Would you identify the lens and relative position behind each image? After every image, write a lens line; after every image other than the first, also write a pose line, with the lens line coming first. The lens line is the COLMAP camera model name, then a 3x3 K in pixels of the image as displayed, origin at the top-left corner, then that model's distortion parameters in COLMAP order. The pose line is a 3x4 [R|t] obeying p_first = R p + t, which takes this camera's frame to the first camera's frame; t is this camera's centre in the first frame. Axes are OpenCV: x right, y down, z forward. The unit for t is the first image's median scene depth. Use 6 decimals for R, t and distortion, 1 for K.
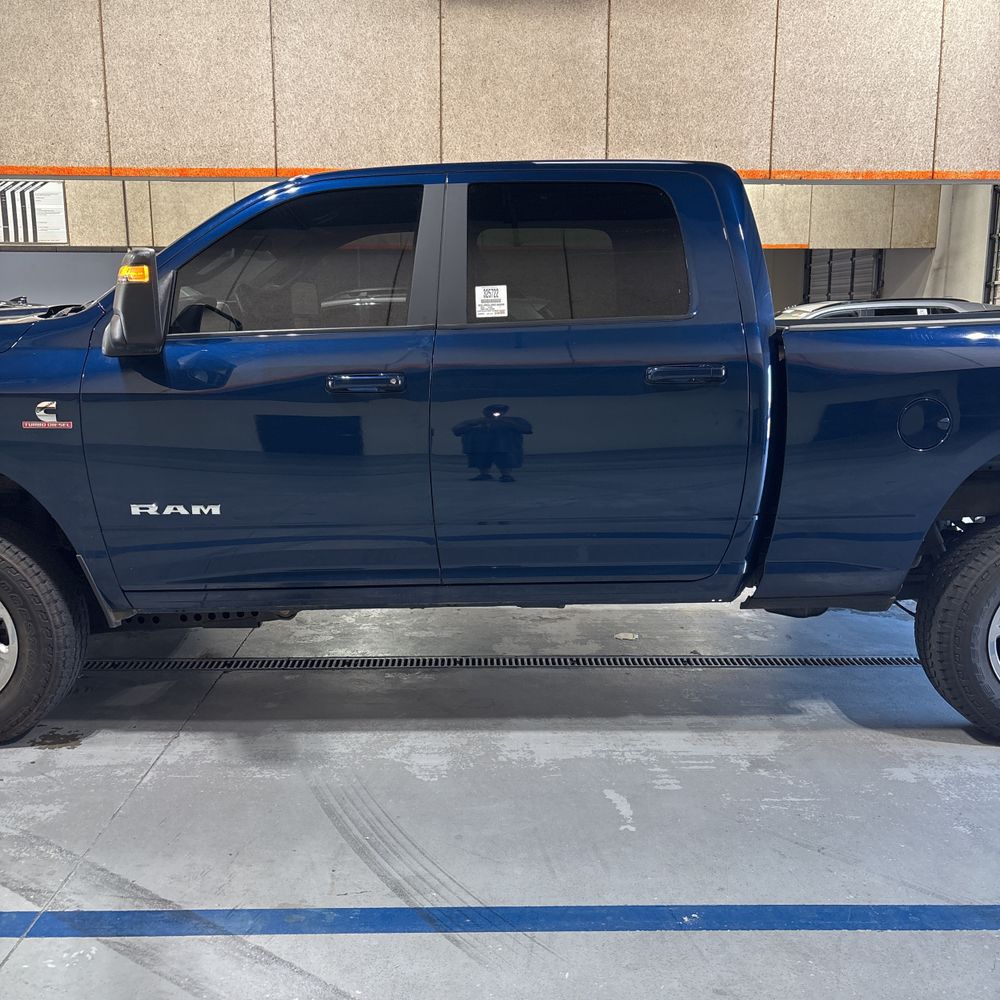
lens RADIAL K [[1018.4, 0, 493.3], [0, 1018.4, 510.8], [0, 0, 1]] dist [0.017102, 0.000000]
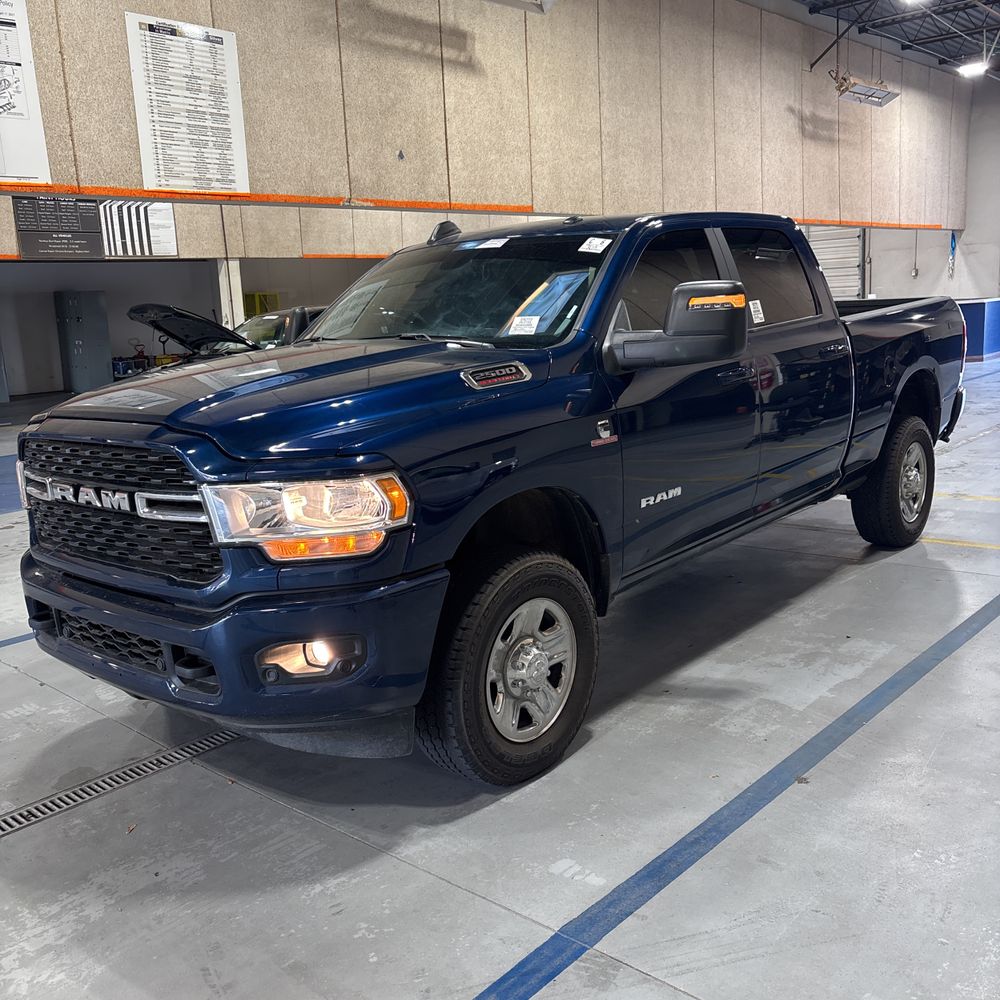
lens RADIAL K [[1018.4, 0, 521.3], [0, 1018.4, 505.5], [0, 0, 1]] dist [0.017102, 0.000000]
pose [[0.665455, -0.185117, 0.723119, -2.021533], [0.189920, 0.978868, 0.075813, -0.041905], [-0.721873, 0.086884, 0.686550, 0.074728]]
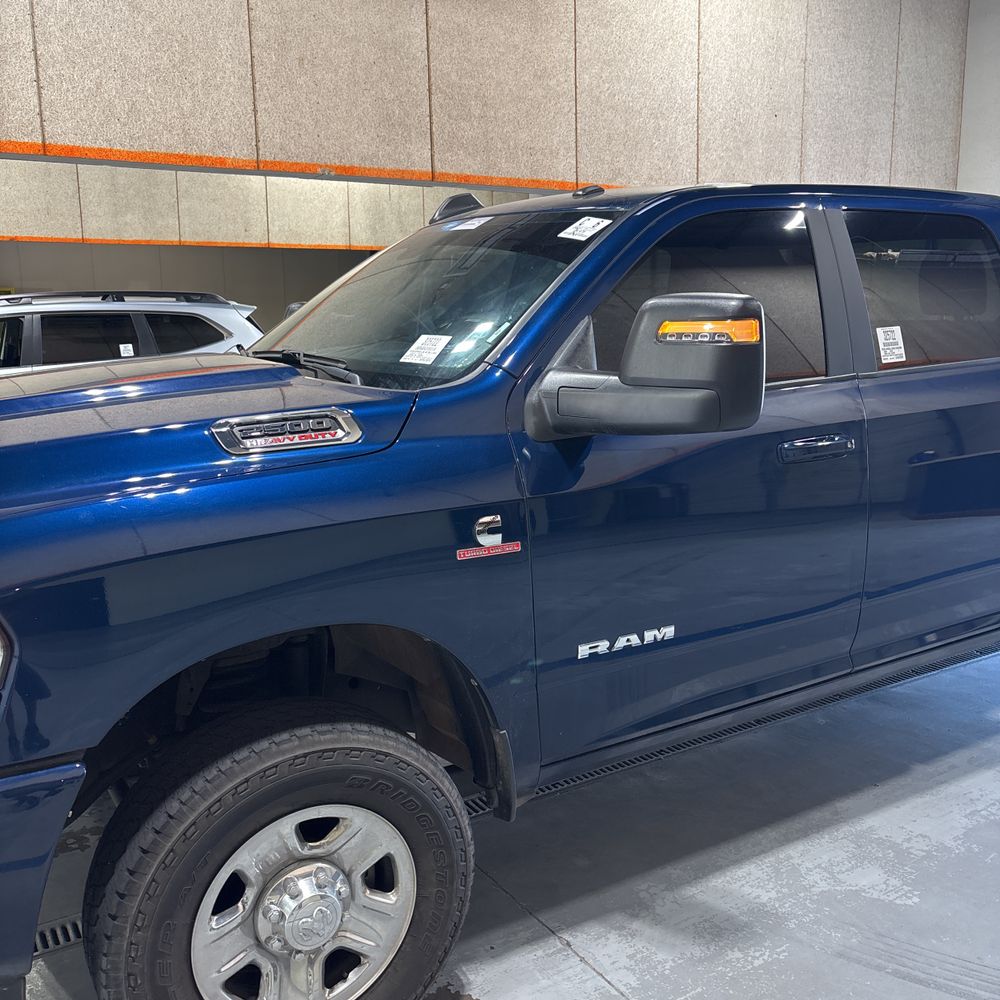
lens RADIAL K [[1018.4, 0, 510.4], [0, 1018.4, 501.3], [0, 0, 1]] dist [0.017102, 0.000000]
pose [[0.852844, -0.106244, 0.511243, -0.341572], [0.106634, 0.993885, 0.028660, -0.059863], [-0.511162, 0.030073, 0.858958, 0.188632]]
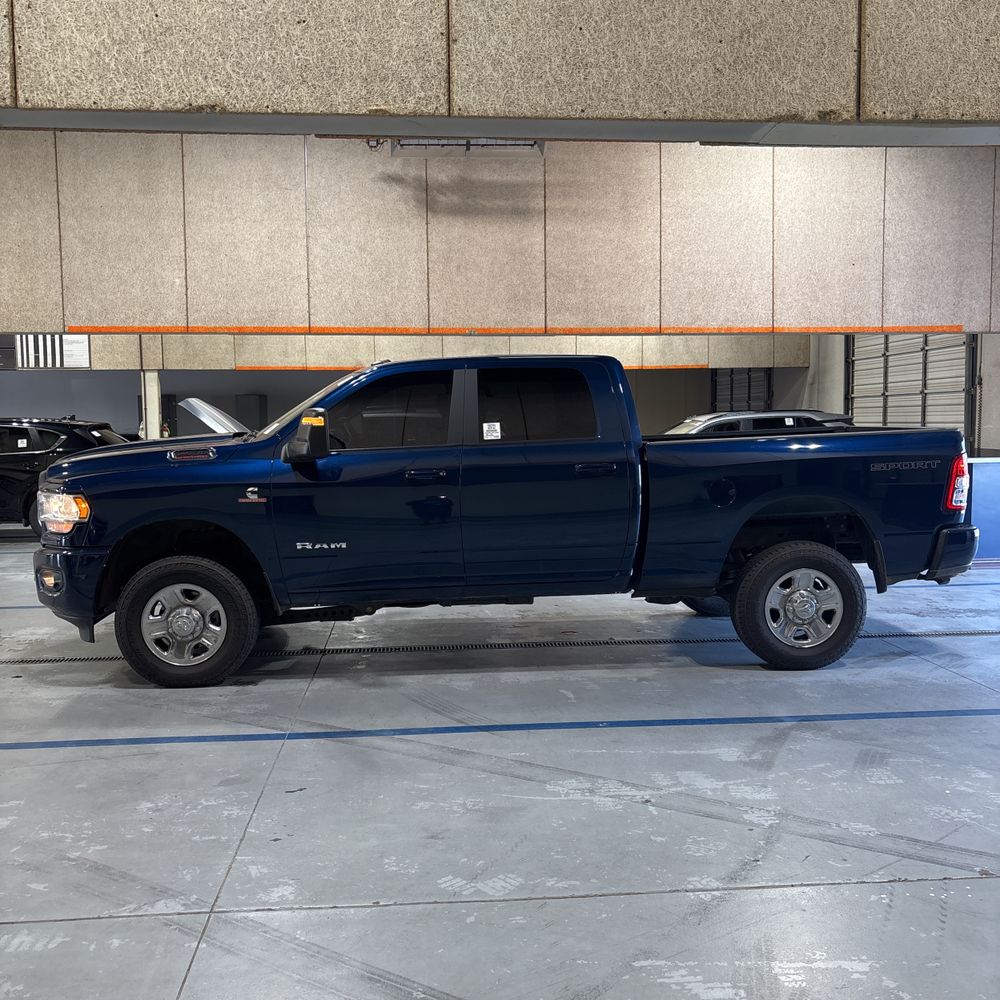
lens RADIAL K [[1018.4, 0, 504.5], [0, 1018.4, 510.0], [0, 0, 1]] dist [0.017102, 0.000000]
pose [[0.997388, -0.015834, 0.070473, -0.051074], [0.022631, 0.995054, -0.096719, 0.054154], [-0.068593, 0.098062, 0.992814, -0.380138]]
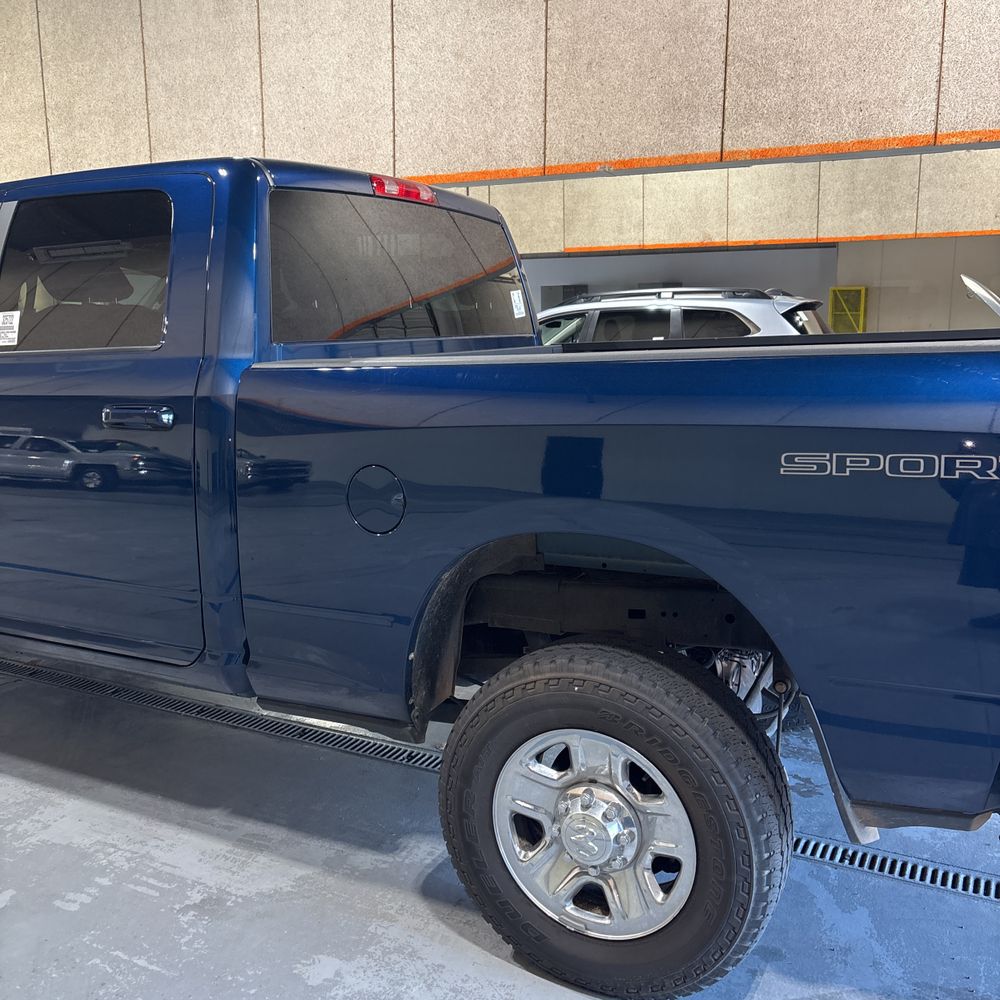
lens RADIAL K [[1018.4, 0, 500.1], [0, 1018.4, 508.0], [0, 0, 1]] dist [0.017102, 0.000000]
pose [[0.879594, 0.080244, -0.468909, 0.378770], [-0.080055, 0.996582, 0.020375, -0.045417], [0.468941, 0.019616, 0.883012, 0.182600]]
